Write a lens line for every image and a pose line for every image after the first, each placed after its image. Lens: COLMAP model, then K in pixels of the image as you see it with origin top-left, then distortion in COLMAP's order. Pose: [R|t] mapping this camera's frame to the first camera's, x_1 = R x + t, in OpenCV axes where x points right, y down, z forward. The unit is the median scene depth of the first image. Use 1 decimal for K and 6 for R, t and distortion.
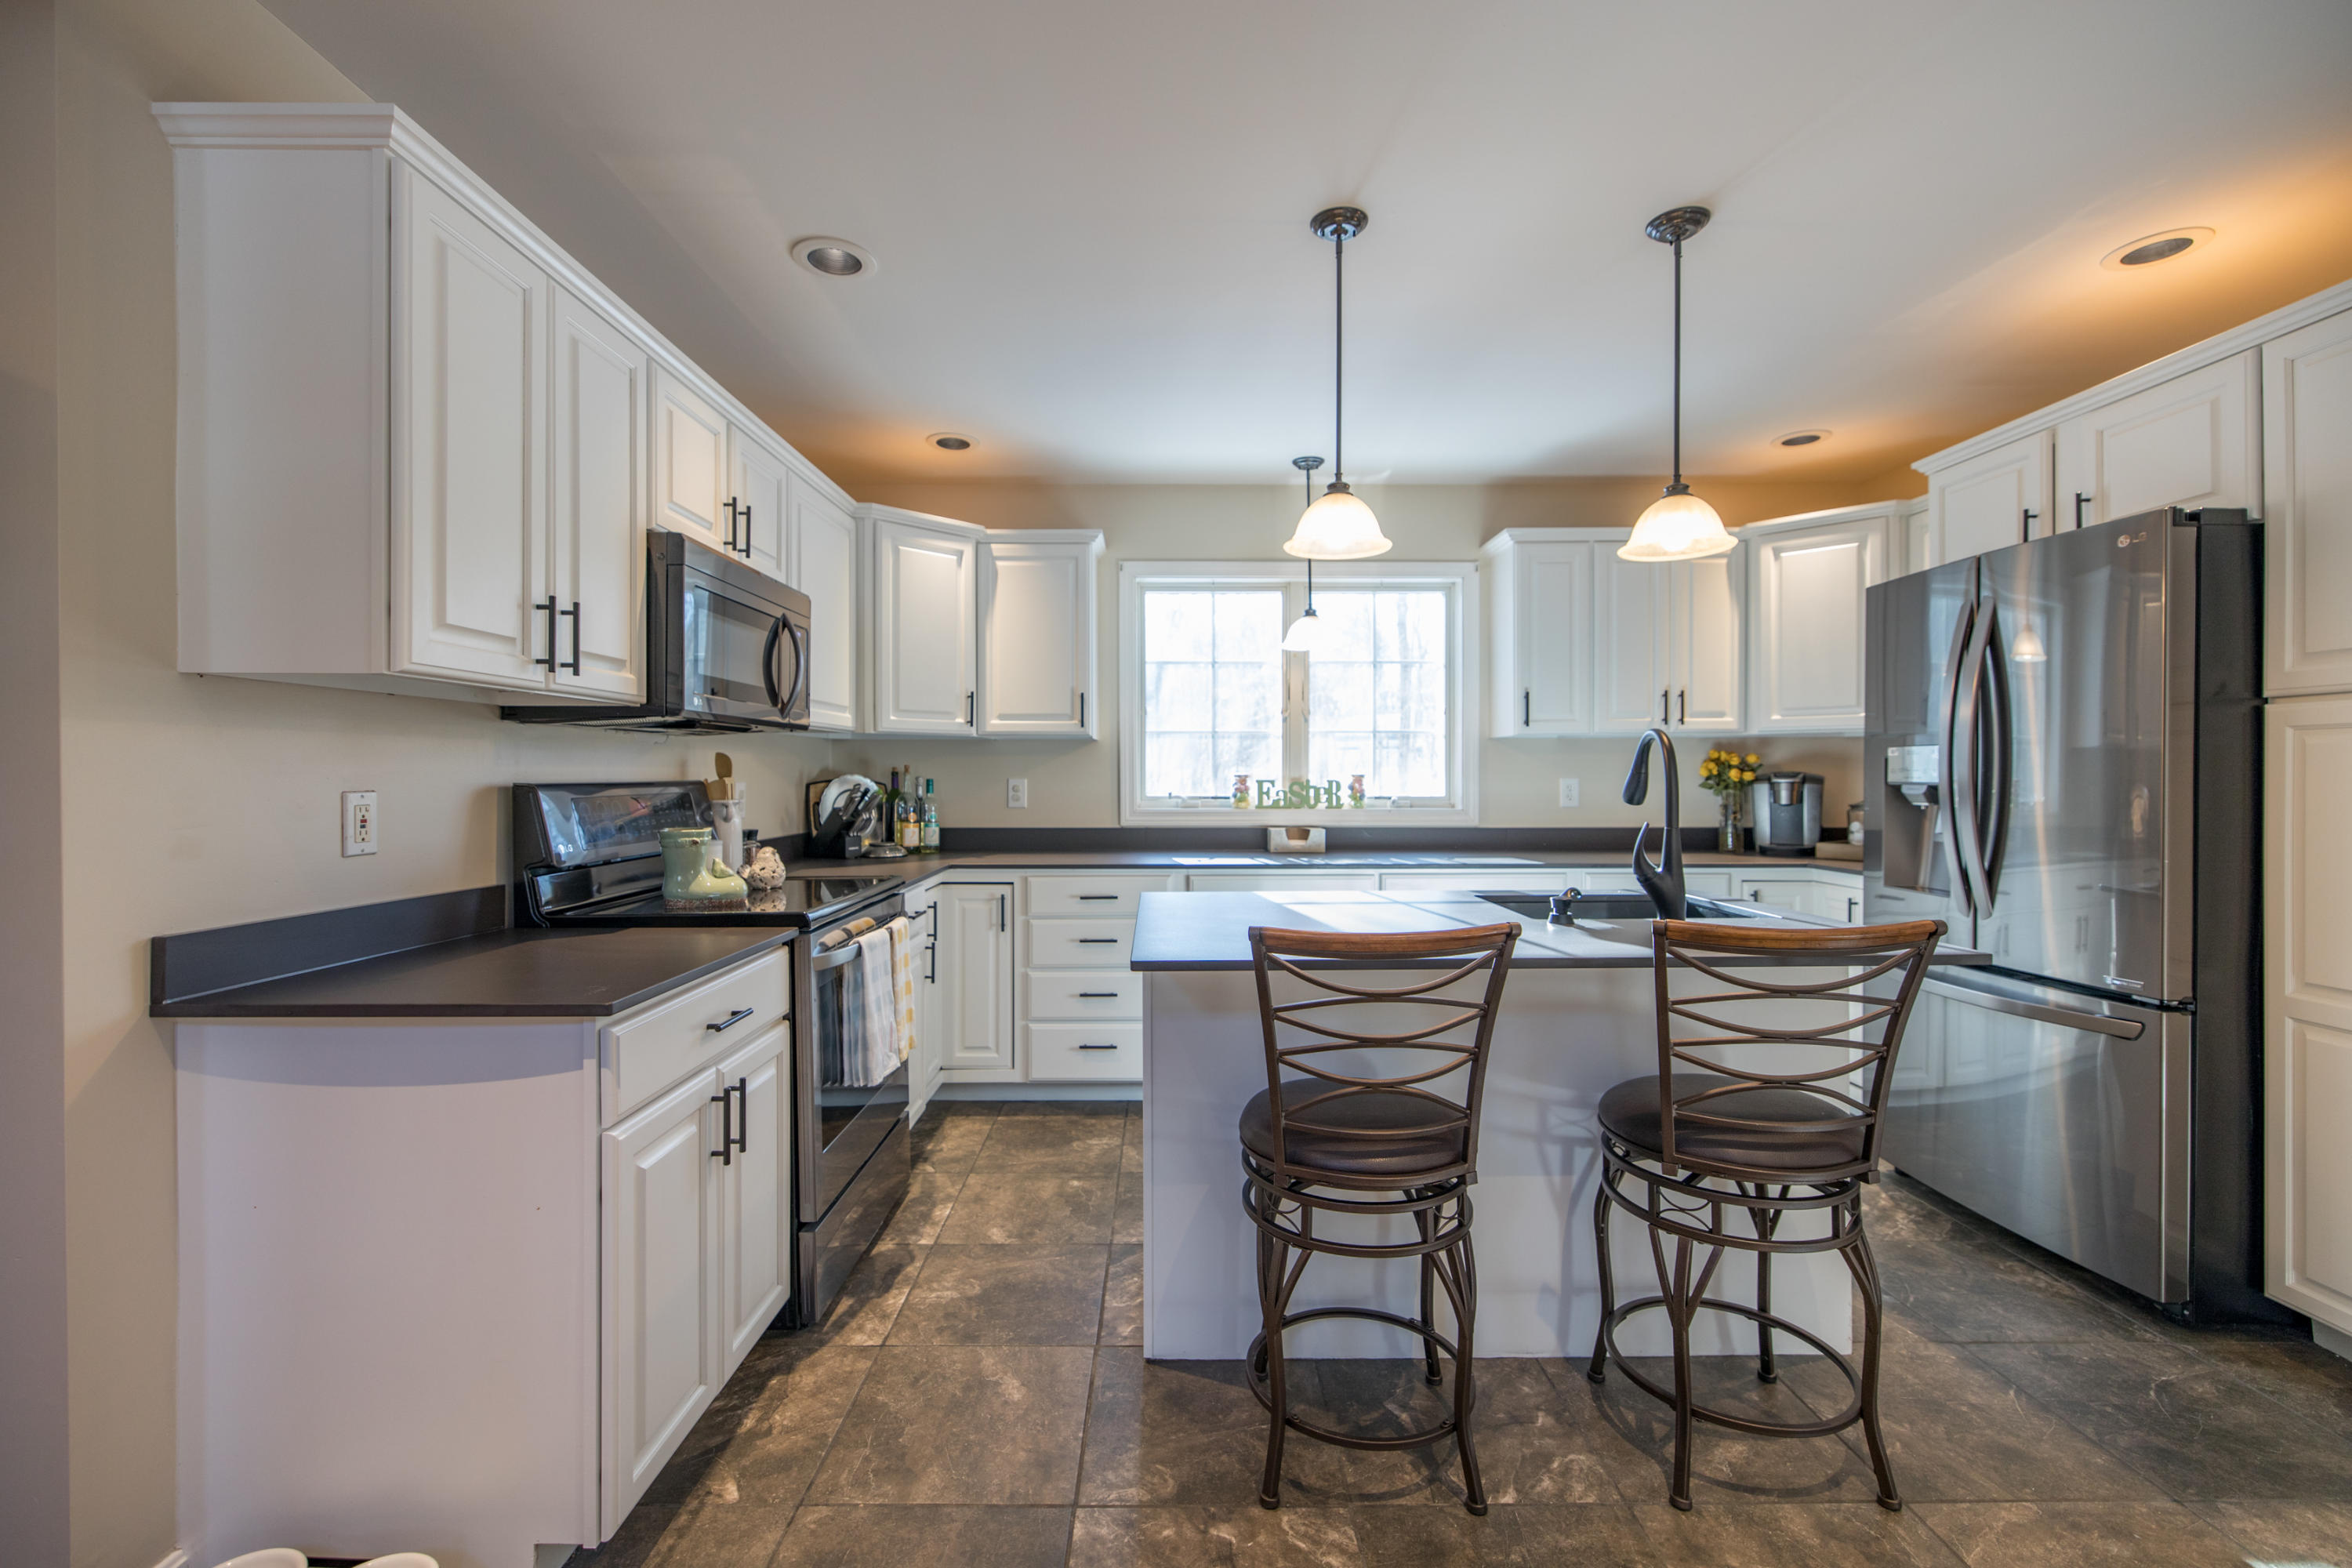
lens RADIAL K [[981.6, 0, 1174.9], [0, 981.6, 793.4], [0, 0, 1]] dist [-0.000033, -0.000243]
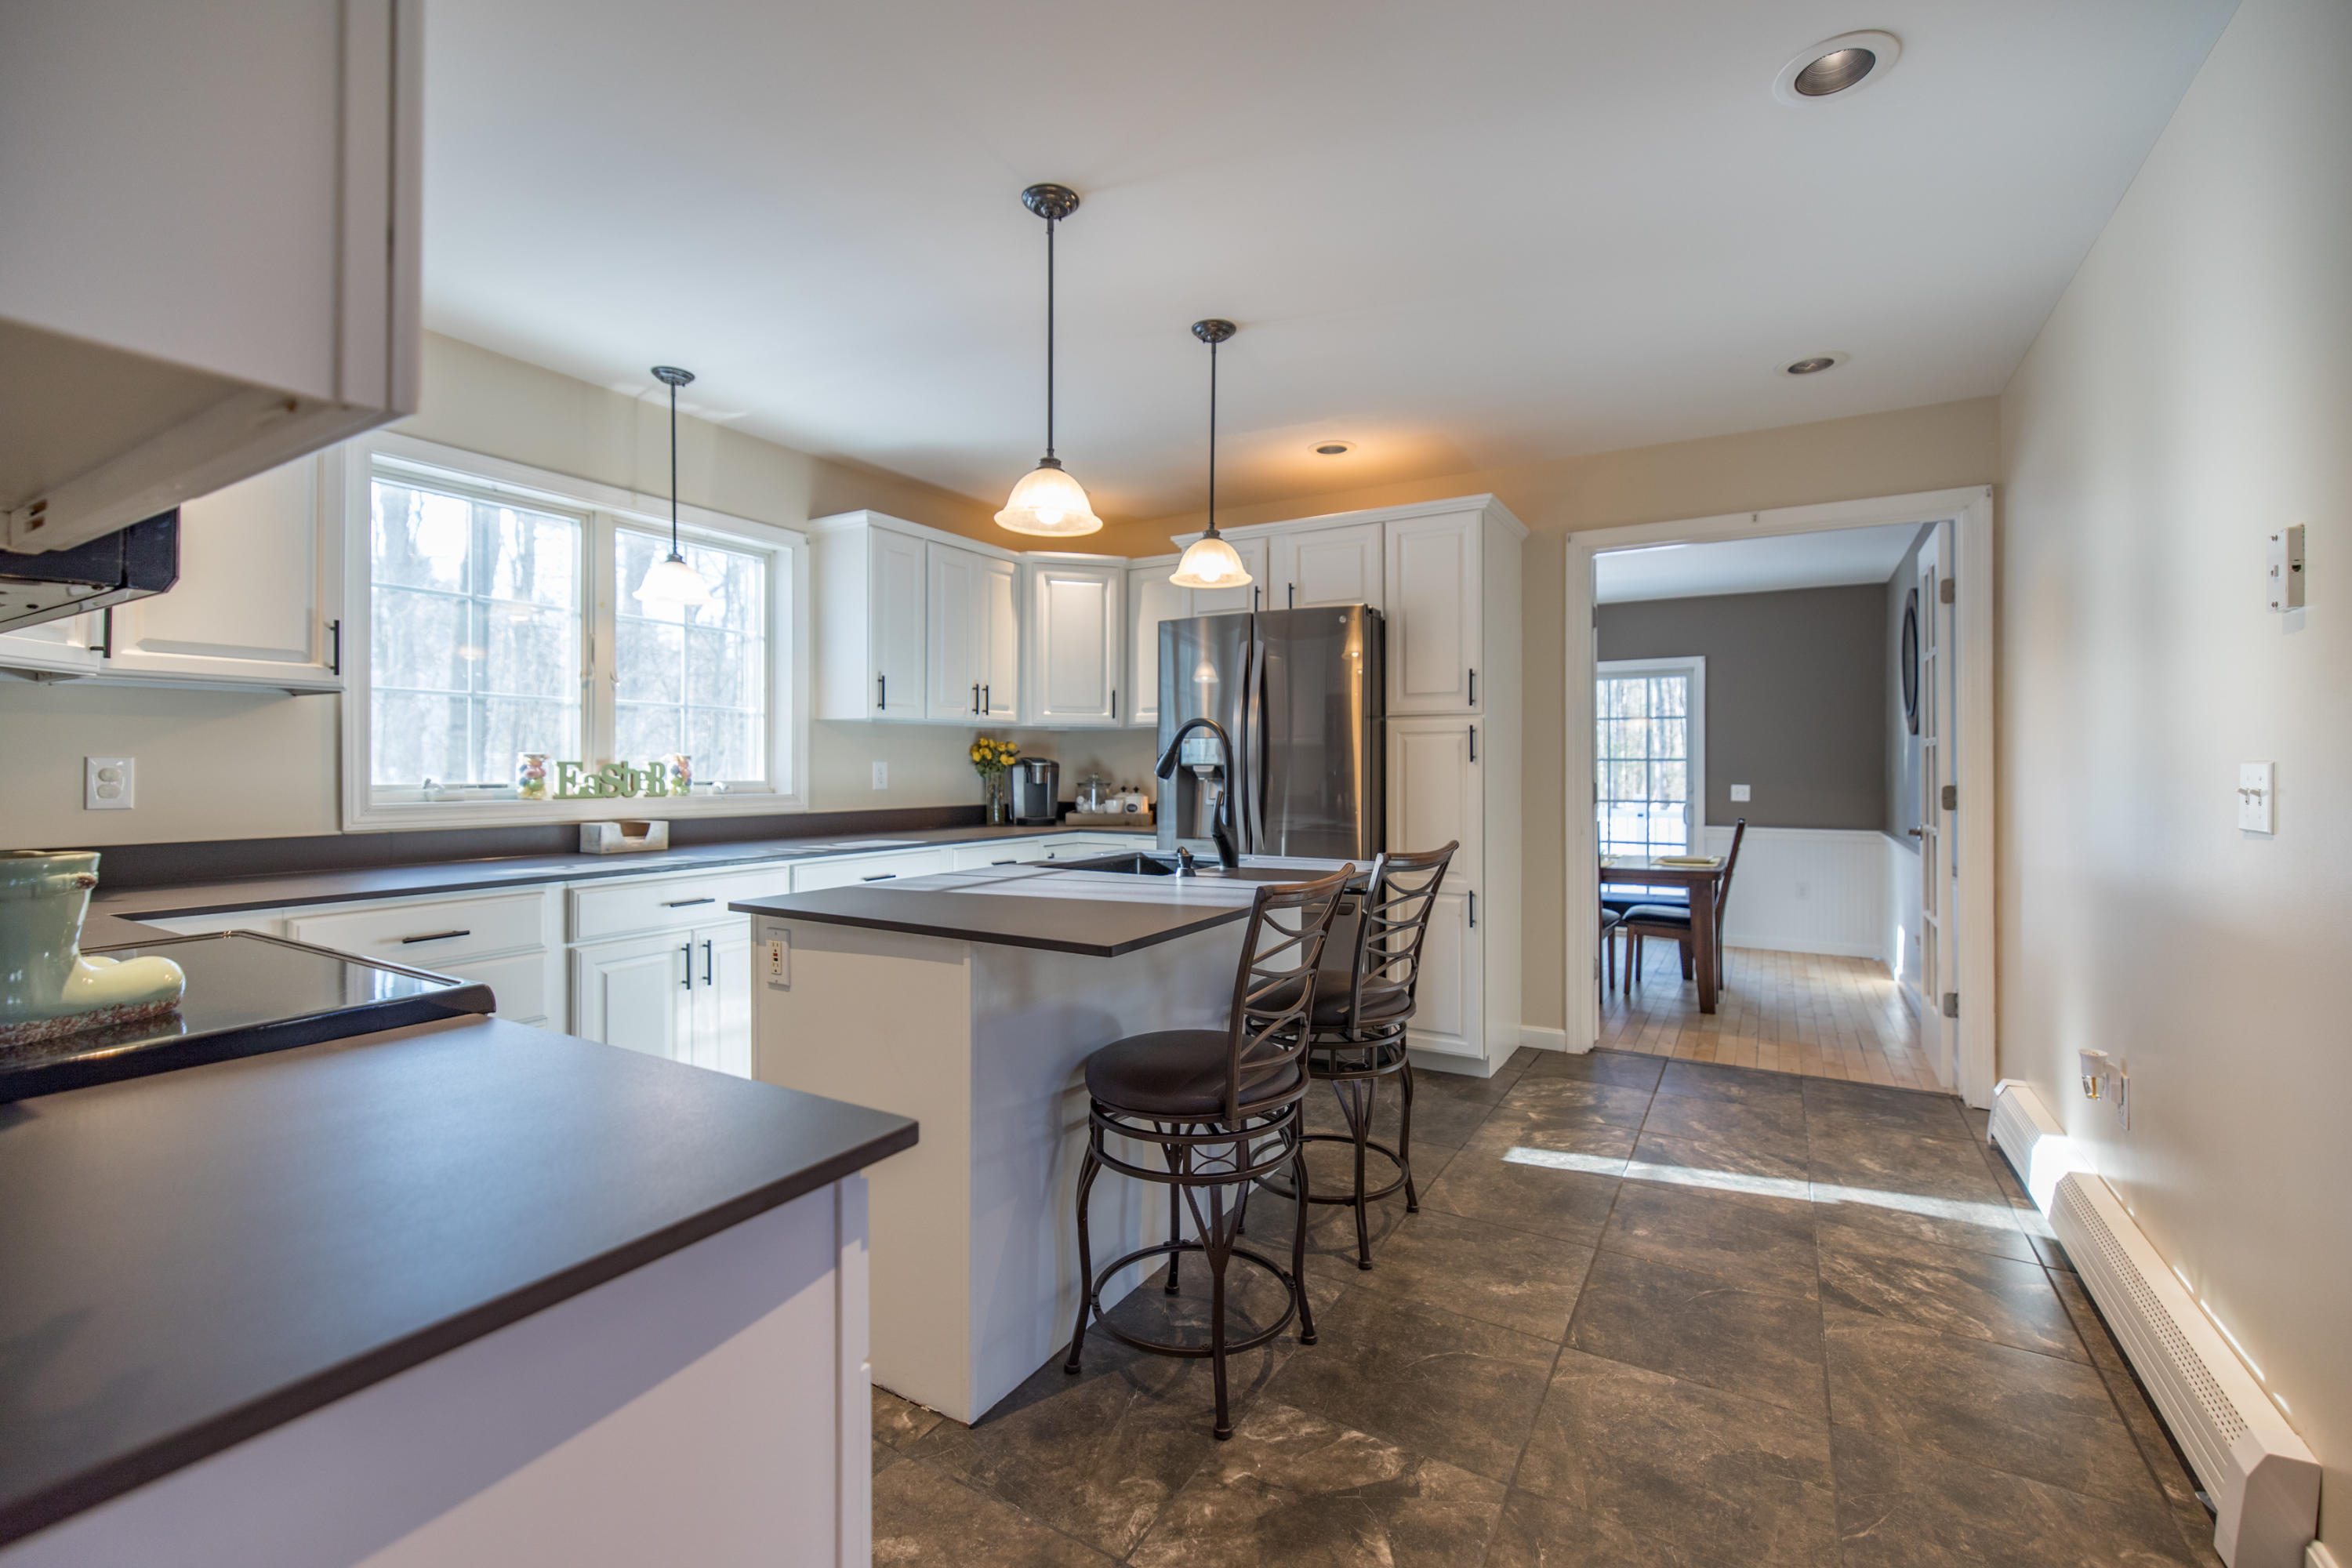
lens RADIAL K [[994.1, 0, 1176.0], [0, 994.1, 784.0], [0, 0, 1]] dist [-0.000122, -0.000152]
pose [[0.512171, -0.012860, 0.858787, -0.355269], [0.014249, 0.999878, 0.006474, 0.005719], [-0.858765, 0.008921, 0.512291, 0.206085]]
